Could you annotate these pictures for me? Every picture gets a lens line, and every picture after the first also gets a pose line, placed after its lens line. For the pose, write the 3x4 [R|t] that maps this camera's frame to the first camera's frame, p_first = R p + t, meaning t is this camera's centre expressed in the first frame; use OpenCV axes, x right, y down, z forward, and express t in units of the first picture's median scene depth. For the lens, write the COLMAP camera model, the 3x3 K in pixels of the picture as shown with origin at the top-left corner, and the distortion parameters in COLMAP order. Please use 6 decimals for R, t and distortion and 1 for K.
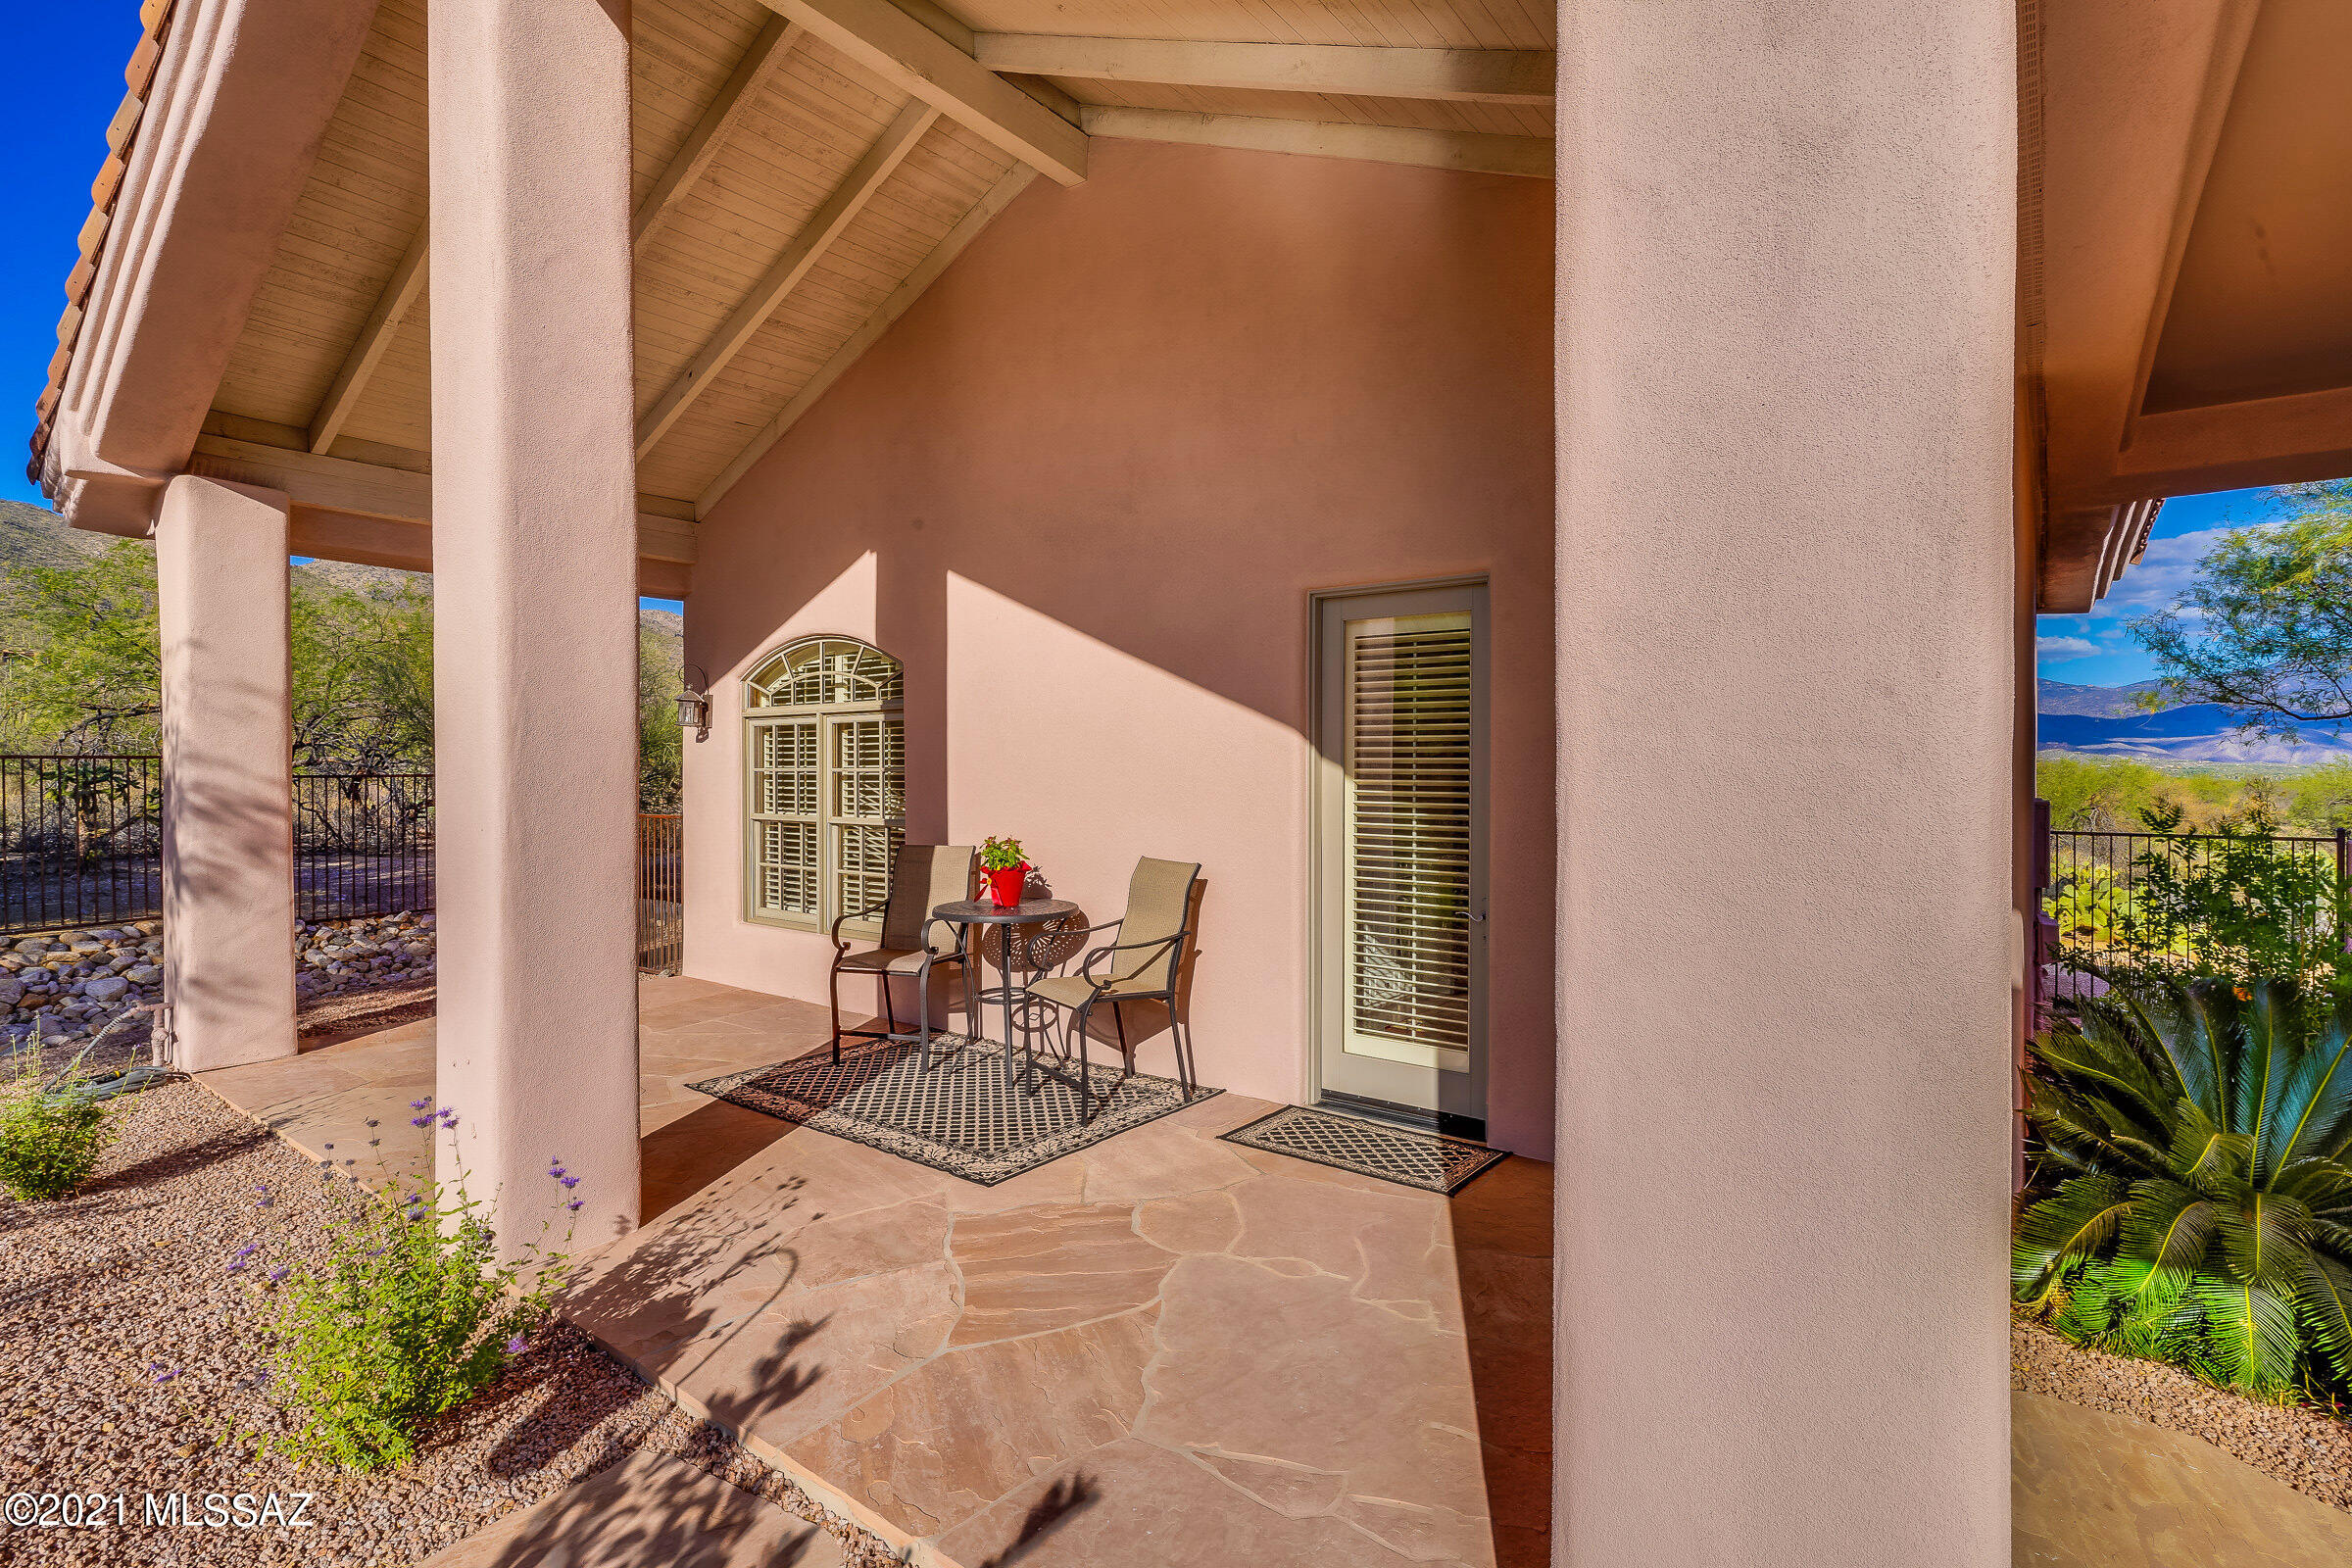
lens RADIAL K [[1183.0, 0, 1178.2], [0, 1183.0, 783.4], [0, 0, 1]] dist [-0.007641, -0.000958]
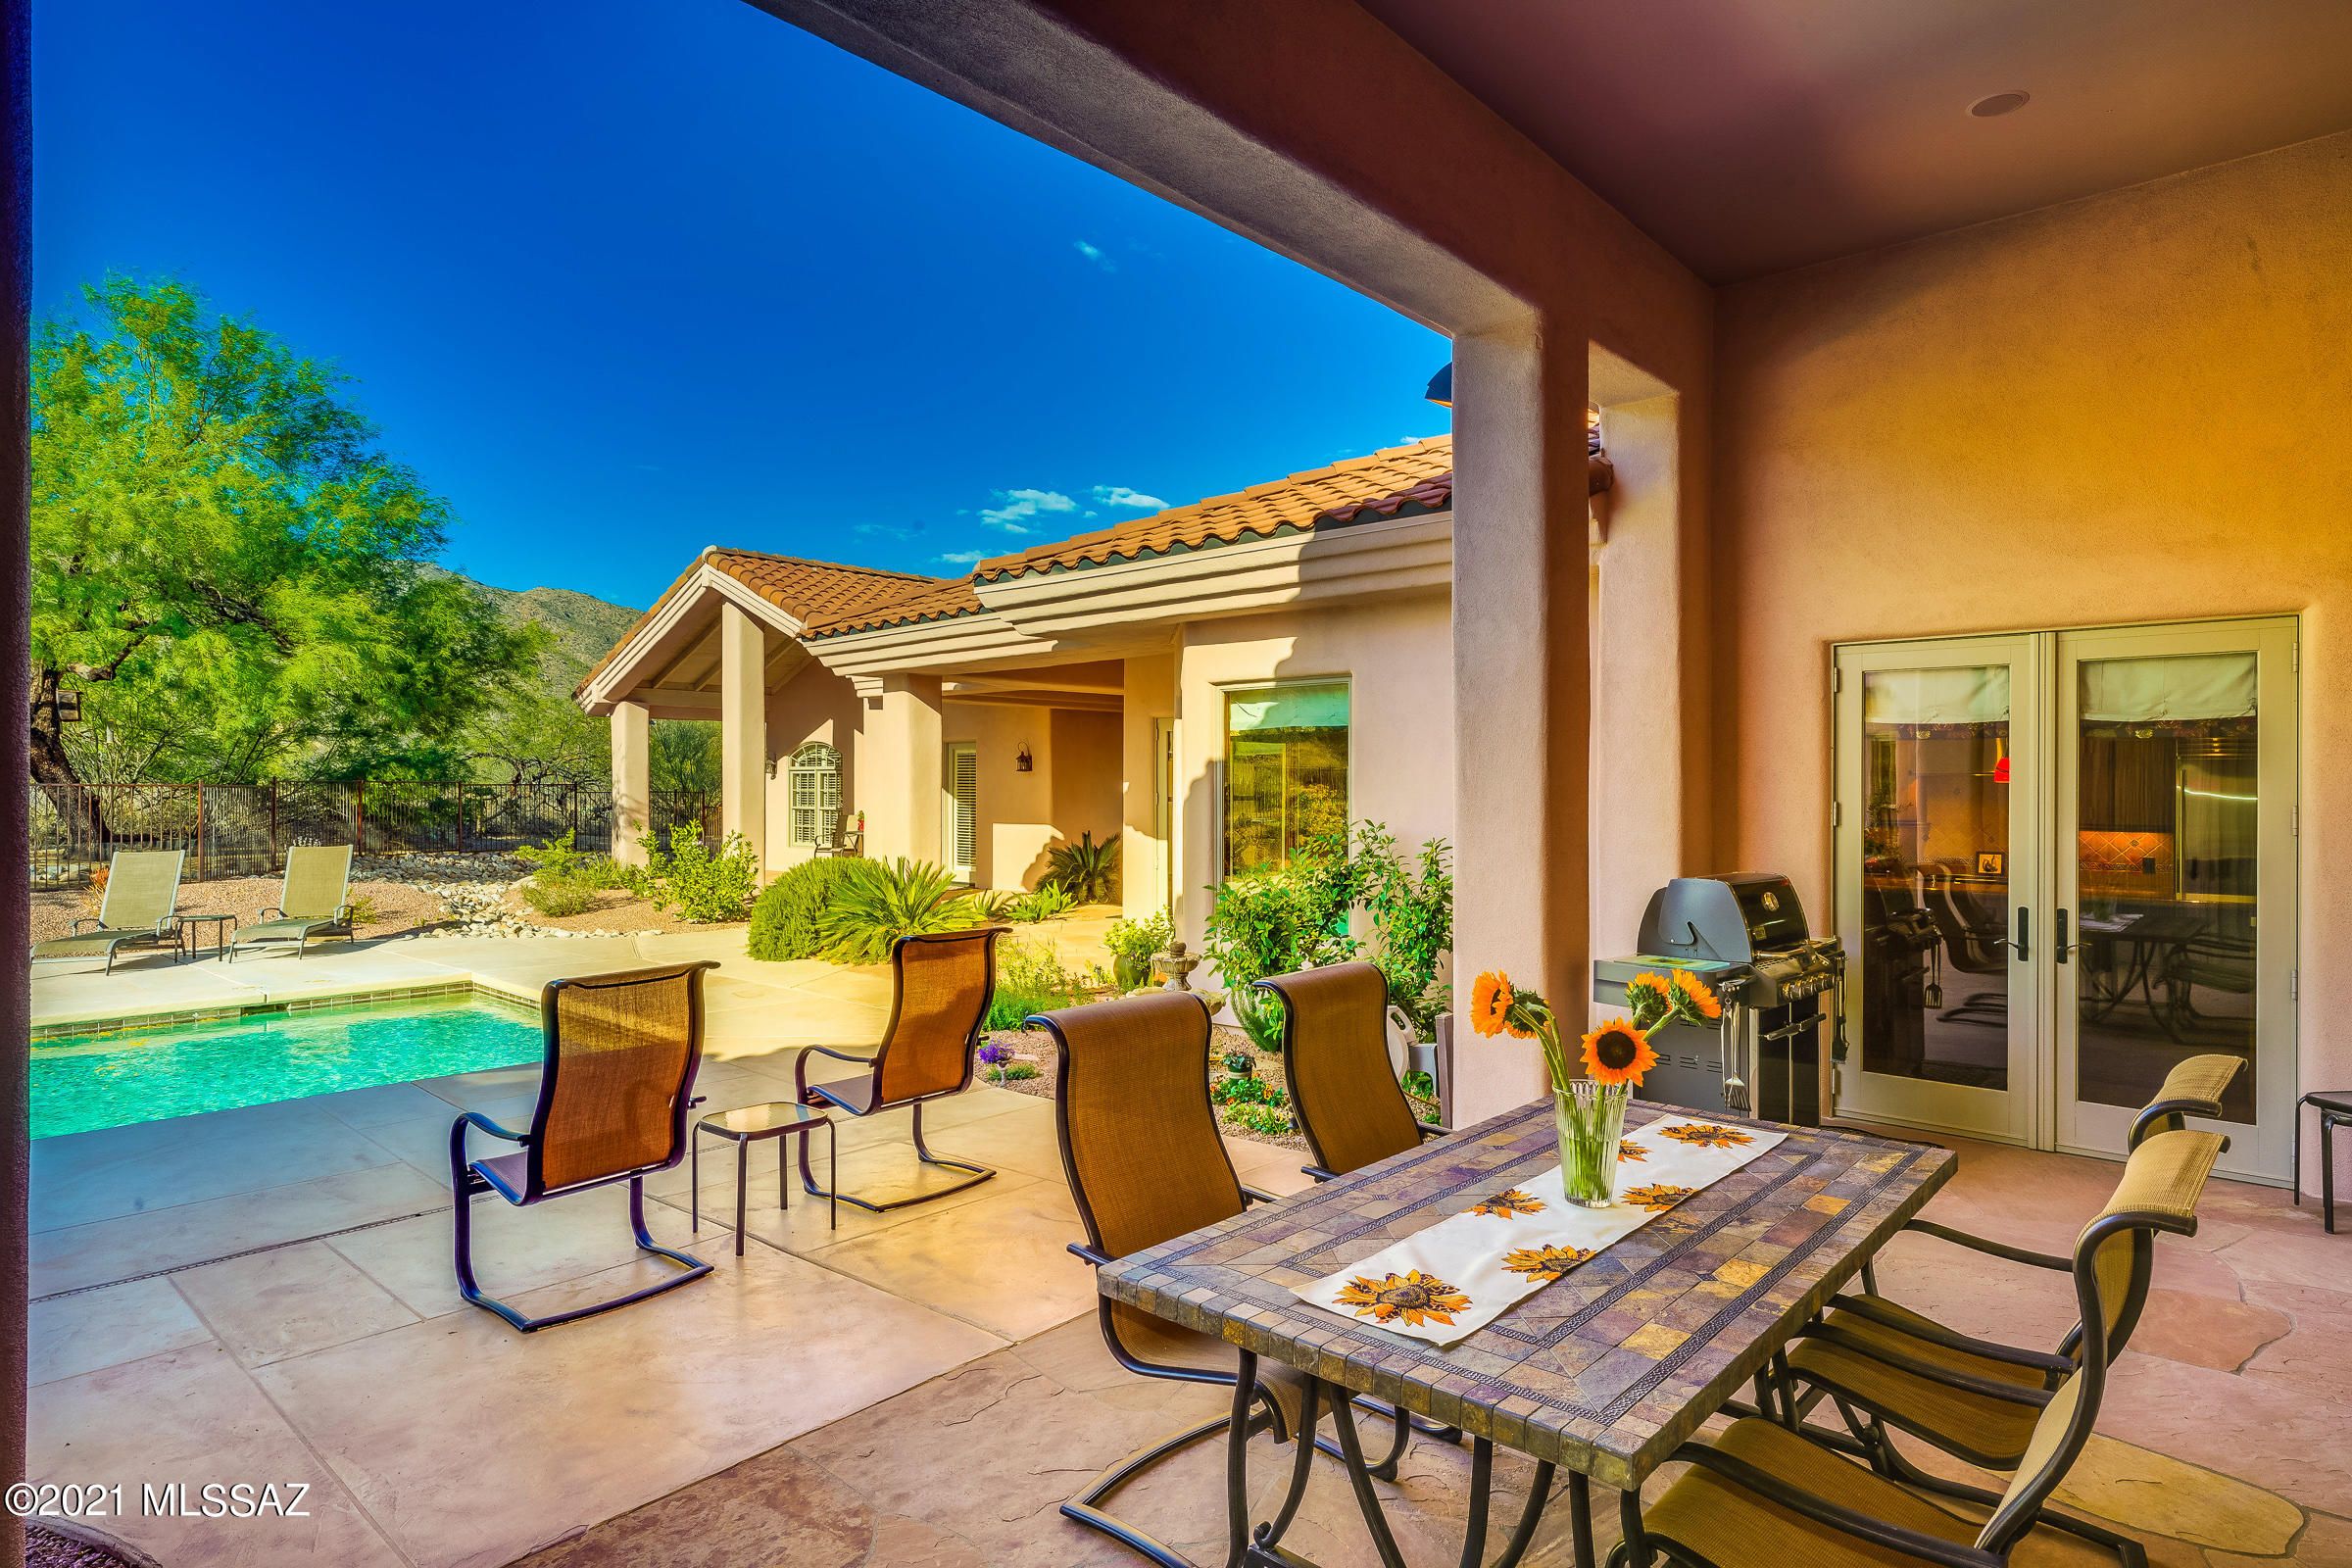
lens RADIAL K [[1339.1, 0, 1179.8], [0, 1339.1, 783.0], [0, 0, 1]] dist [-0.003754, 0.002810]
pose [[0.998016, 0.000324, -0.062953, 0.757140], [-0.001273, 0.999886, -0.015032, 0.017556], [0.062941, 0.015082, 0.997903, -2.109761]]
